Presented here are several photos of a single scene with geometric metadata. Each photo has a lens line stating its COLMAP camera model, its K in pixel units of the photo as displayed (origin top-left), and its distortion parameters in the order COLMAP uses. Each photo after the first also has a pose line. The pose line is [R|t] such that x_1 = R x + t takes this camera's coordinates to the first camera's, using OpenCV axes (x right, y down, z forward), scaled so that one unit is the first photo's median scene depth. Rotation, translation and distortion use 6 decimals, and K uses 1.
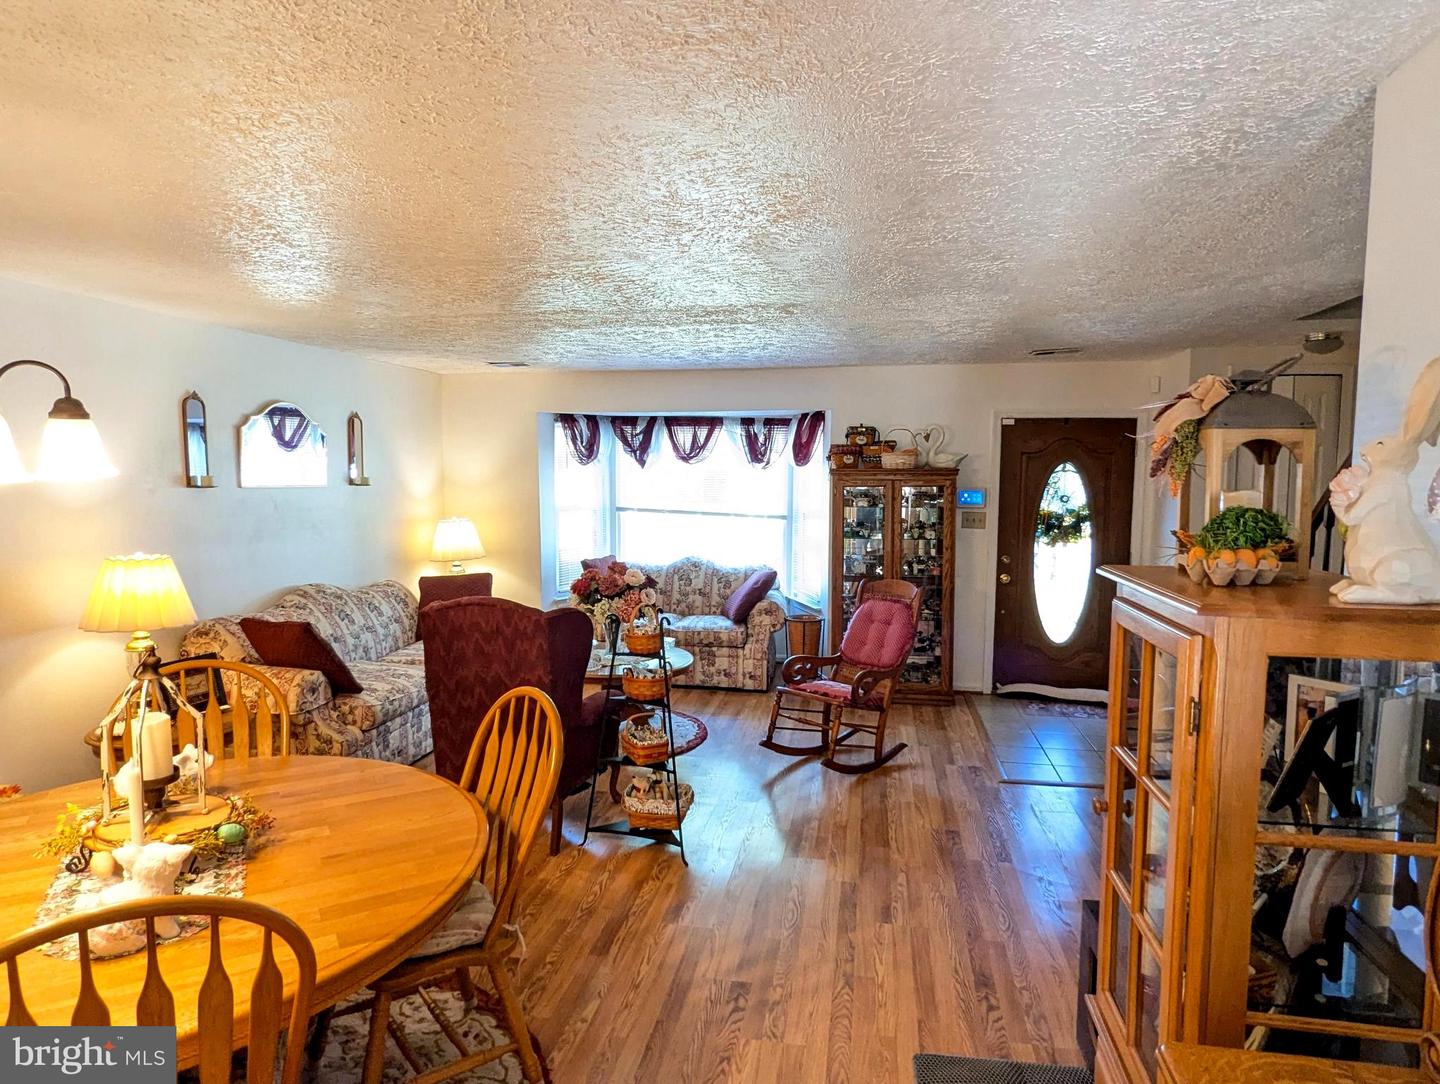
lens RADIAL K [[857.7, 0, 718.6], [0, 857.7, 545.4], [0, 0, 1]] dist [0.001994, -0.003014]
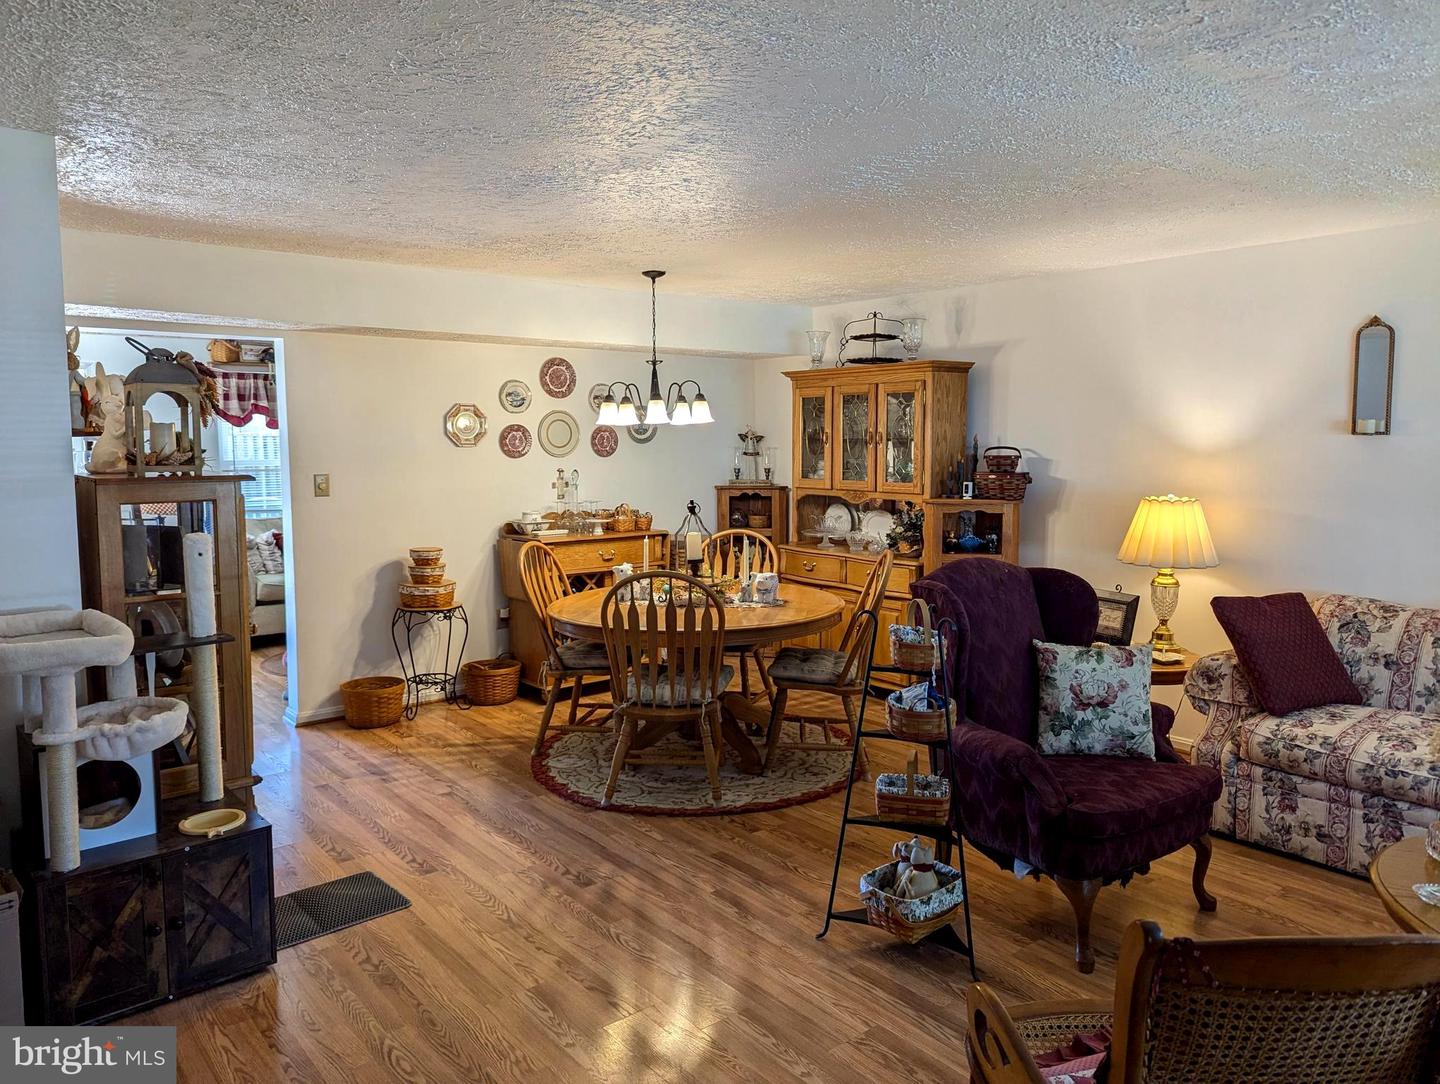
lens RADIAL K [[1016.0, 0, 729.3], [0, 1016.0, 523.8], [0, 0, 1]] dist [0.058735, -0.054475]
pose [[-0.648781, 0.068553, -0.757881, 0.424426], [-0.062002, 0.987861, 0.142431, -0.067938], [0.758445, 0.139397, -0.636655, 0.932717]]
